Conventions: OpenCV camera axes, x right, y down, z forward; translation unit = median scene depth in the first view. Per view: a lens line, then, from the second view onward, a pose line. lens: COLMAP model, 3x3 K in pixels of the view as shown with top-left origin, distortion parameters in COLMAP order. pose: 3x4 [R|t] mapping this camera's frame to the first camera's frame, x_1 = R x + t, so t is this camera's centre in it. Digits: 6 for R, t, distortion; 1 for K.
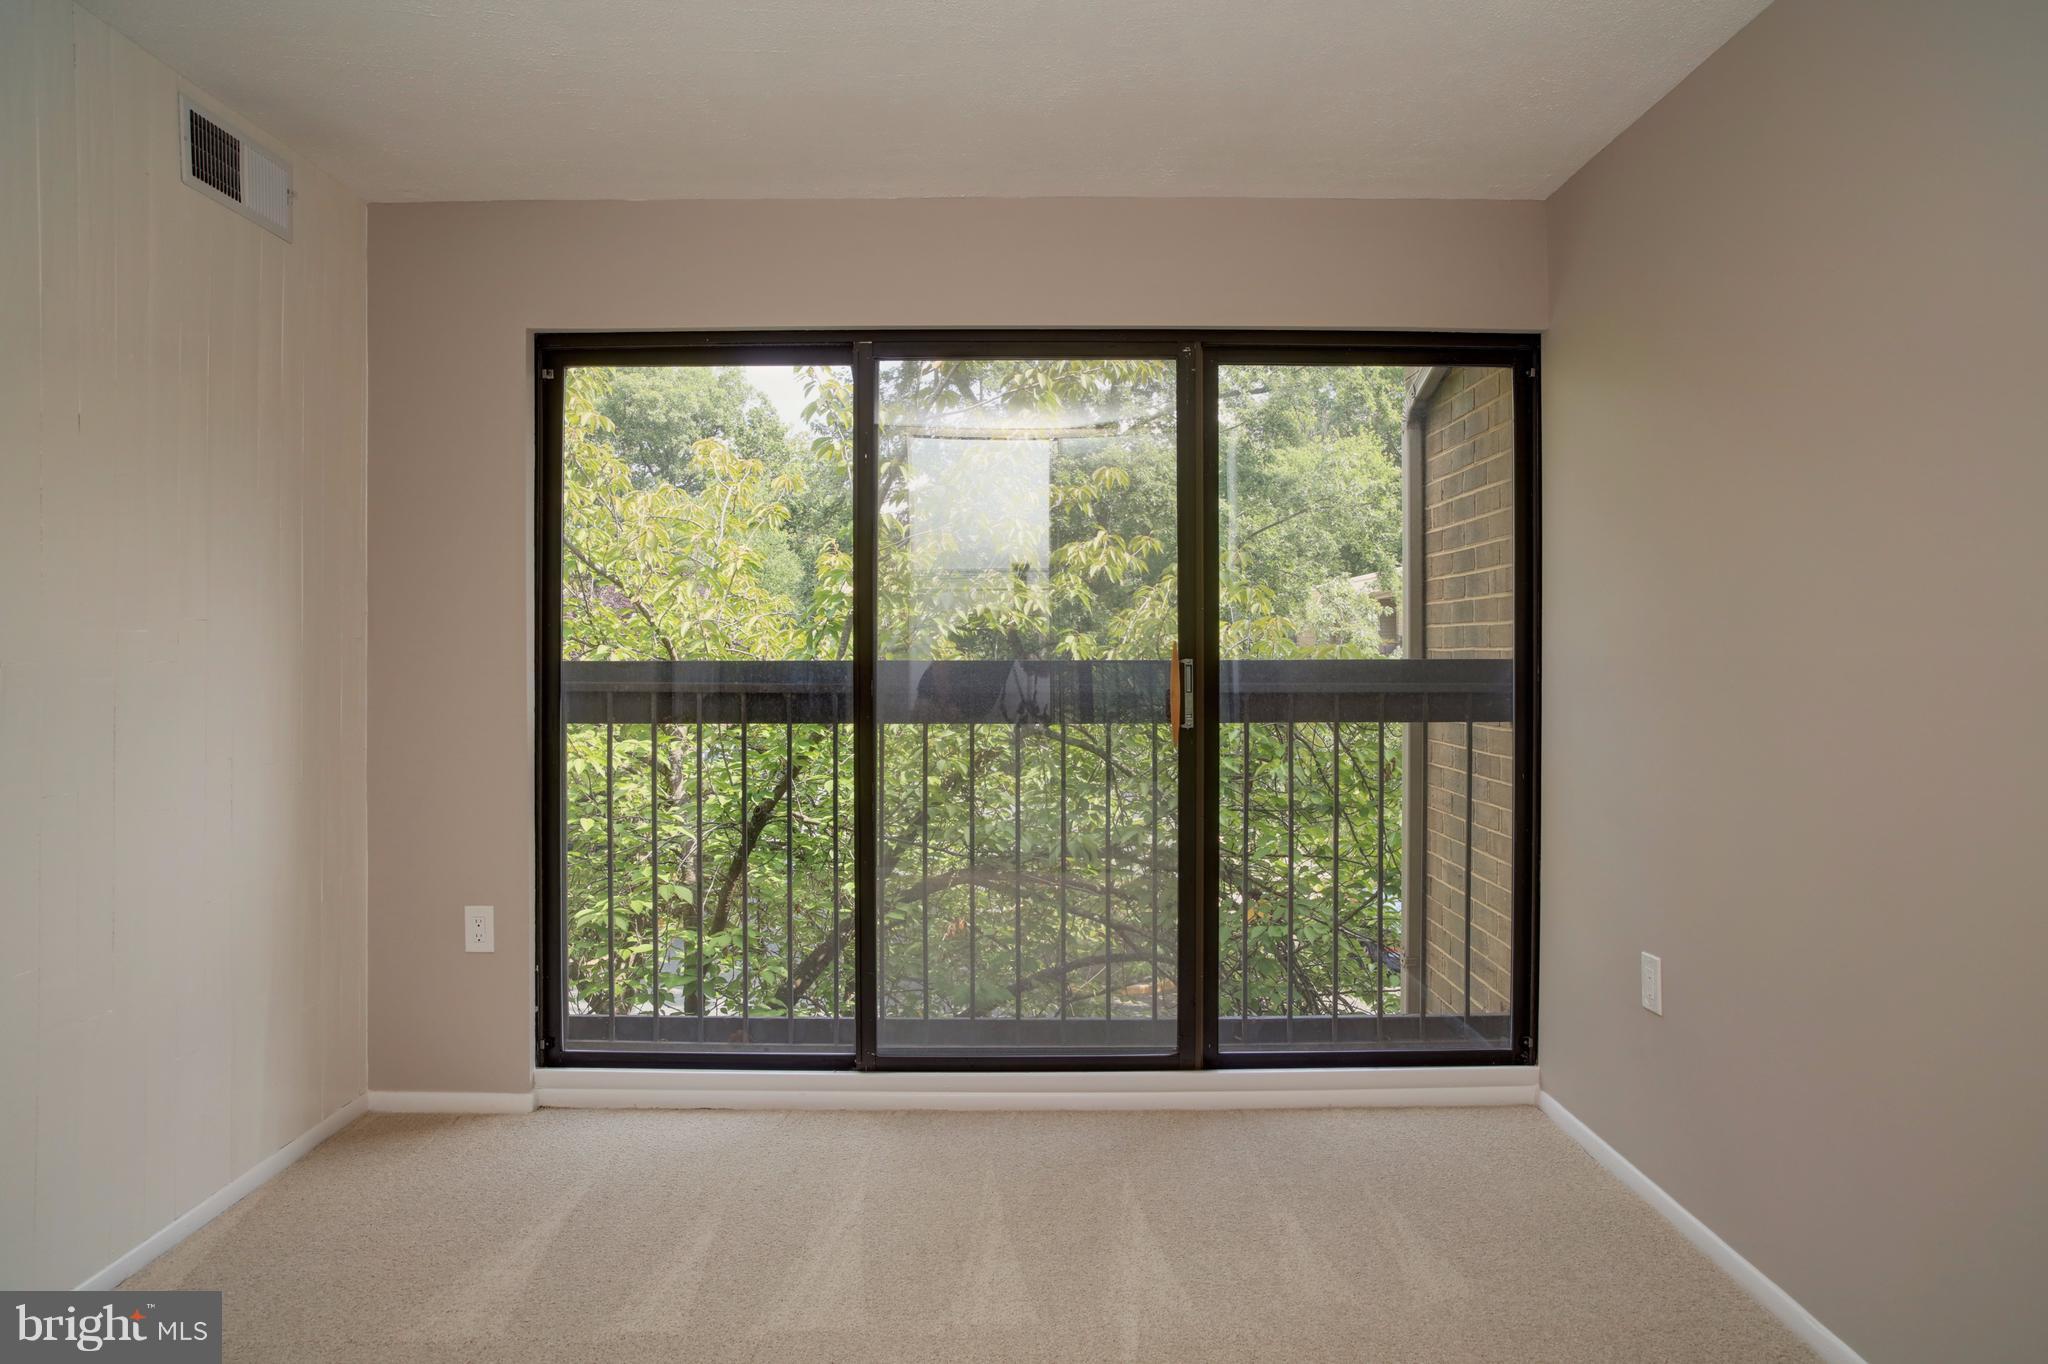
lens RADIAL K [[1273.1, 0, 1024.0], [0, 1273.1, 682.0], [0, 0, 1]] dist [-0.088810, 0.080475]
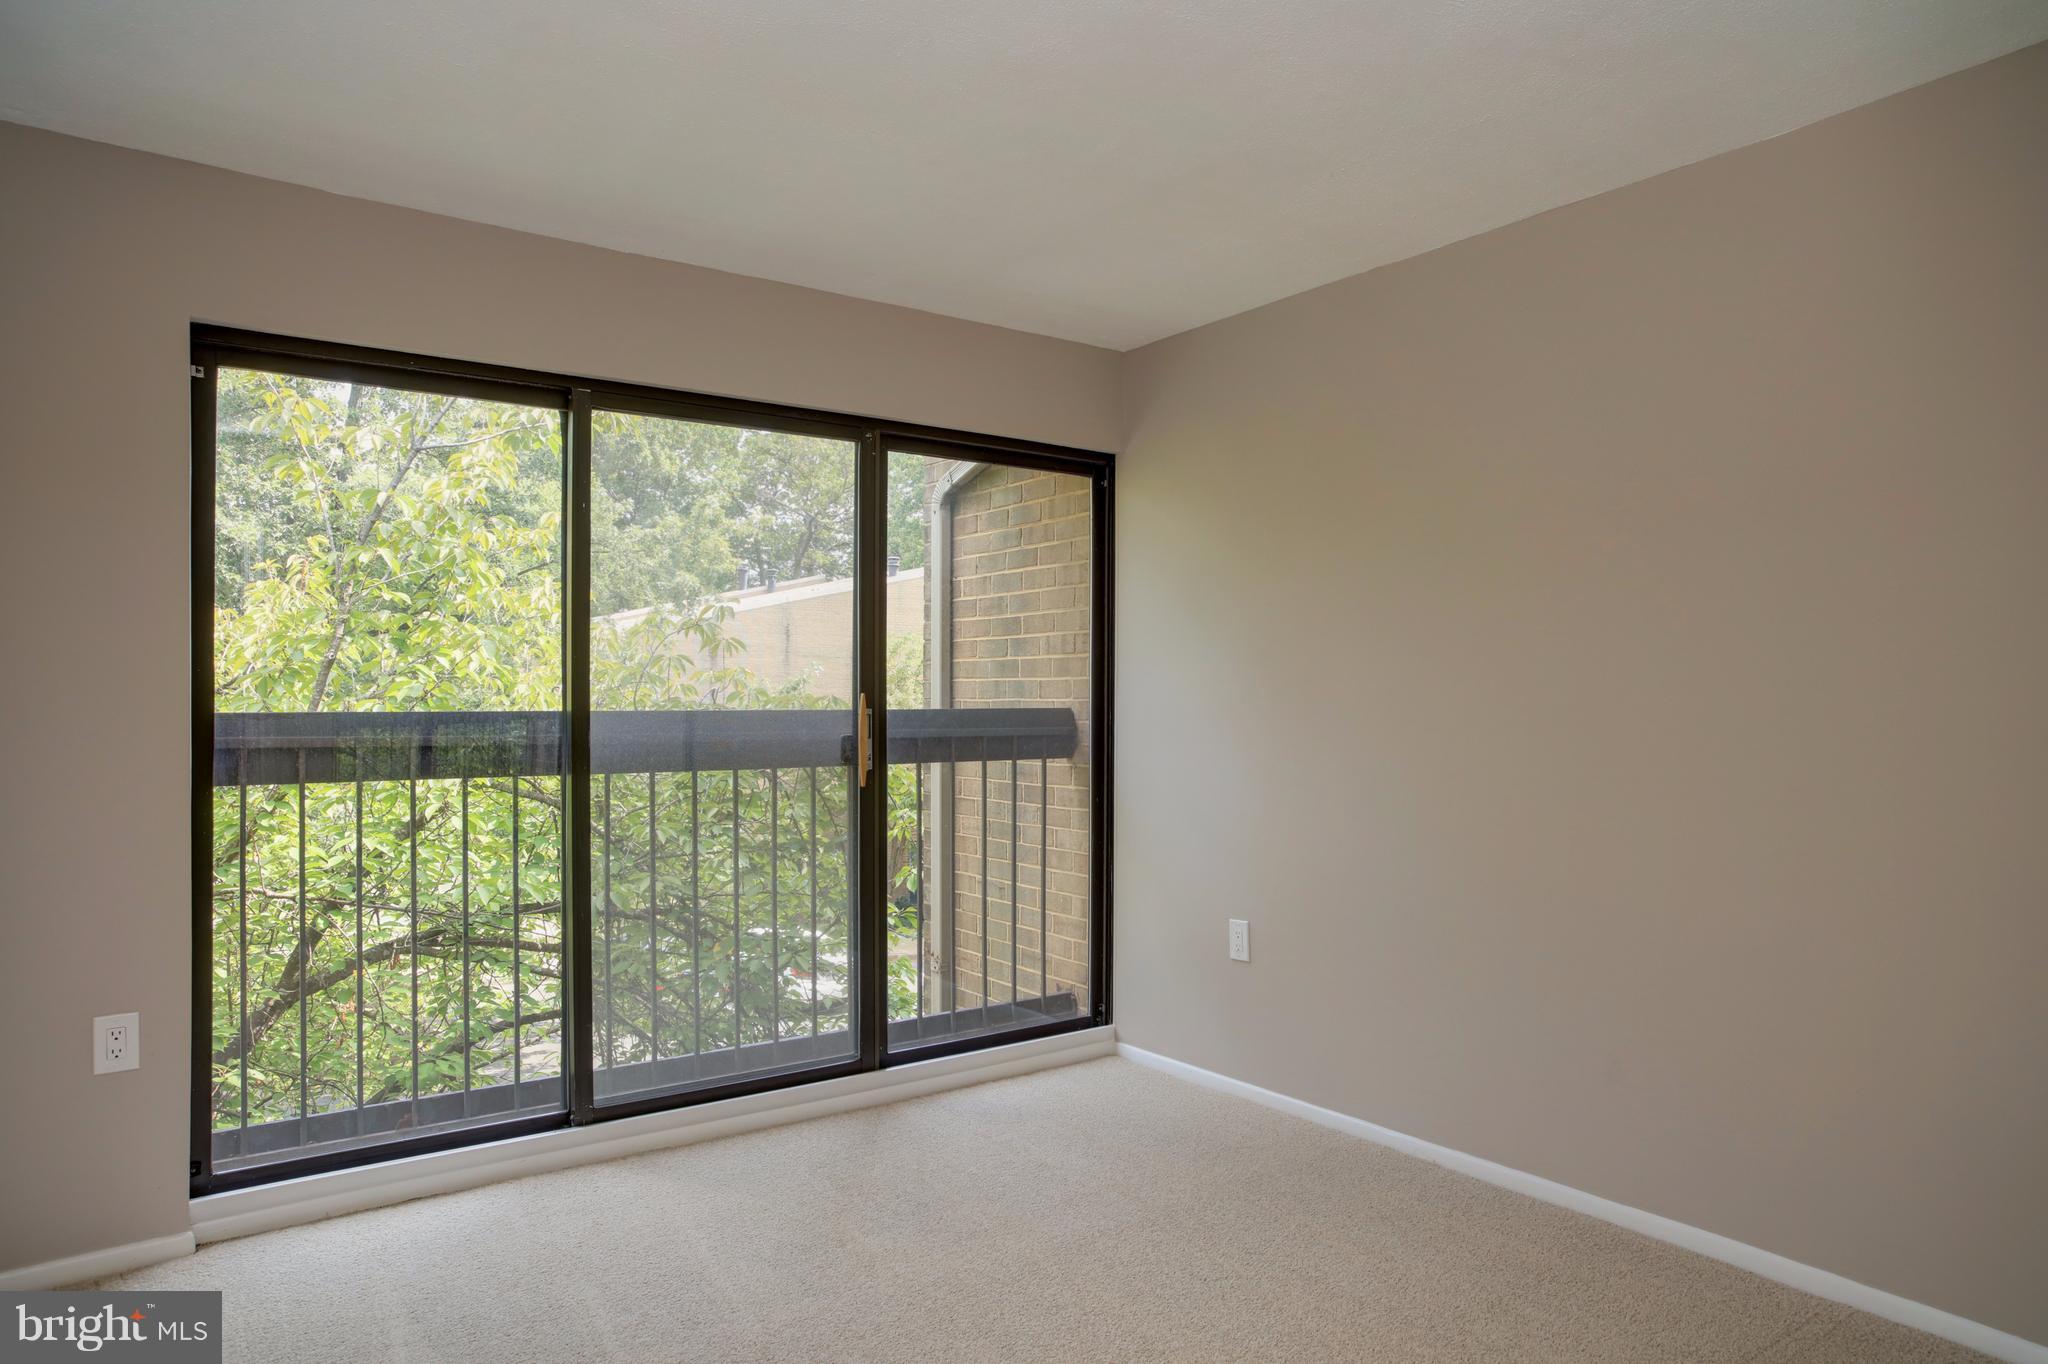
lens RADIAL K [[1315.4, 0, 1027.7], [0, 1315.4, 730.0], [0, 0, 1]] dist [-0.100107, 0.094226]
pose [[0.798418, -0.012974, 0.601964, -0.452887], [0.013250, 0.999904, 0.003976, -0.001198], [-0.601958, 0.004801, 0.798514, -0.020527]]
